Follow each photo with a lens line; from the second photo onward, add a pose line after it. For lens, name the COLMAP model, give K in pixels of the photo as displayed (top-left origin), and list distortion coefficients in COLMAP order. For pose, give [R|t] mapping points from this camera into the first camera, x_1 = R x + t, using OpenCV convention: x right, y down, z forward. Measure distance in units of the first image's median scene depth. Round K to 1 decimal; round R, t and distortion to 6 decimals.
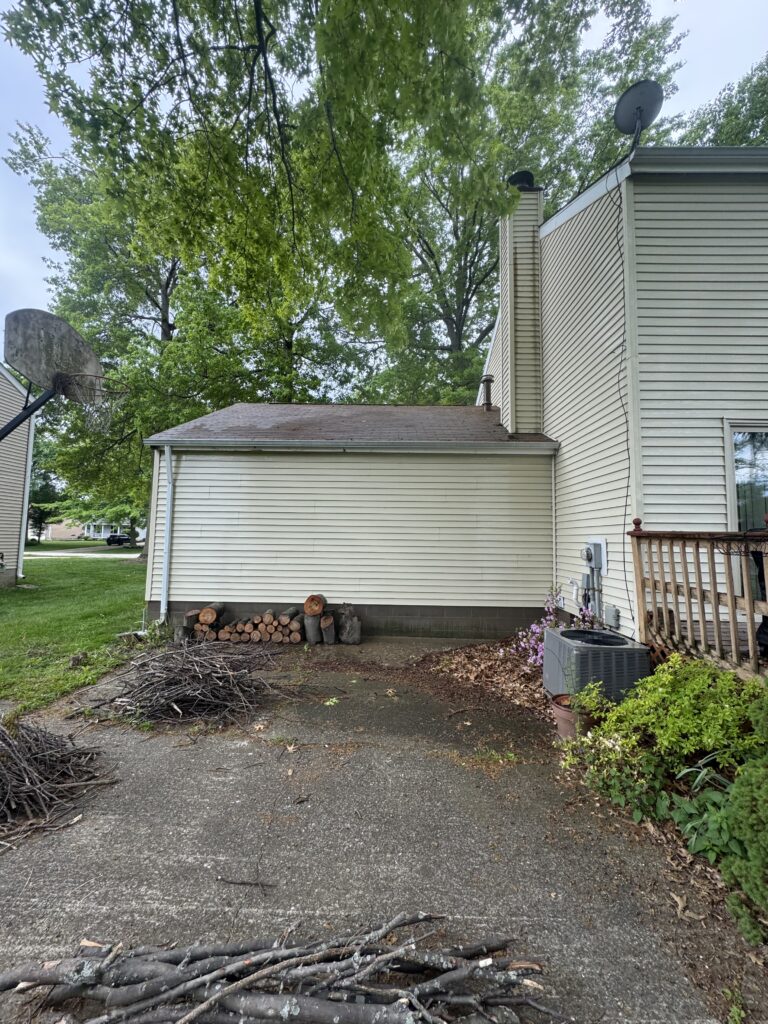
lens RADIAL K [[401.3, 0, 387.3], [0, 401.3, 511.0], [0, 0, 1]] dist [-0.001404, 0.000472]
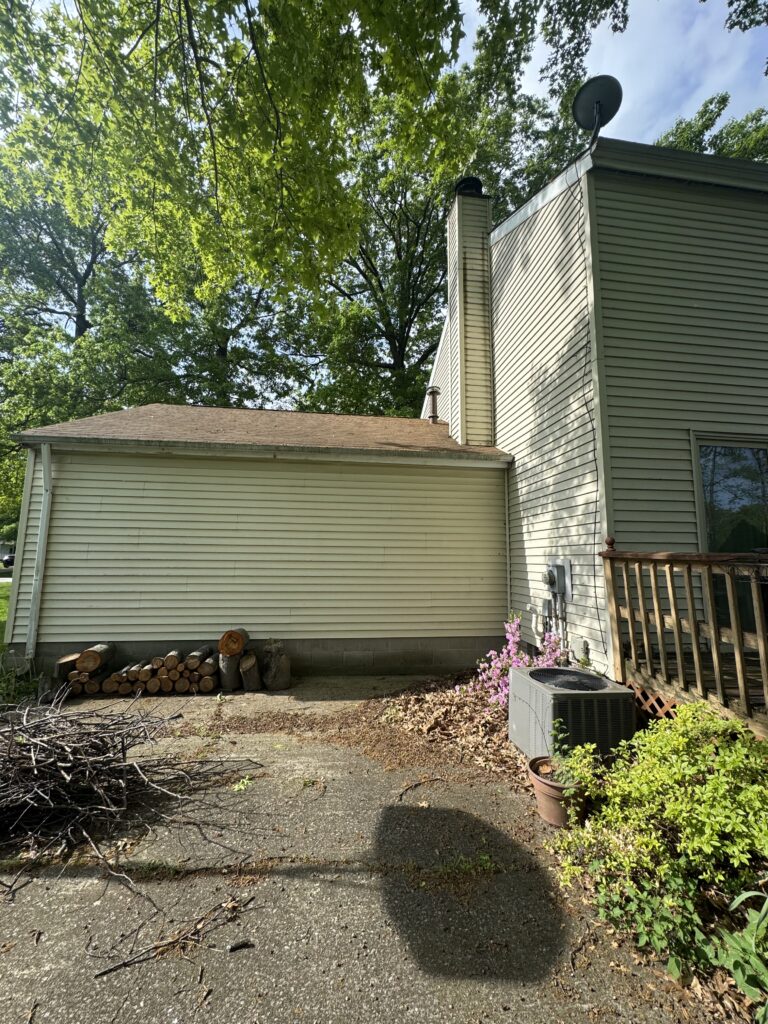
lens RADIAL K [[401.3, 0, 382.8], [0, 401.3, 512.0], [0, 0, 1]] dist [-0.001404, 0.000472]
pose [[0.990604, 0.012494, 0.136193, 0.005776], [-0.006308, 0.998933, -0.045753, 0.003732], [-0.136619, 0.044464, 0.989625, 0.115223]]
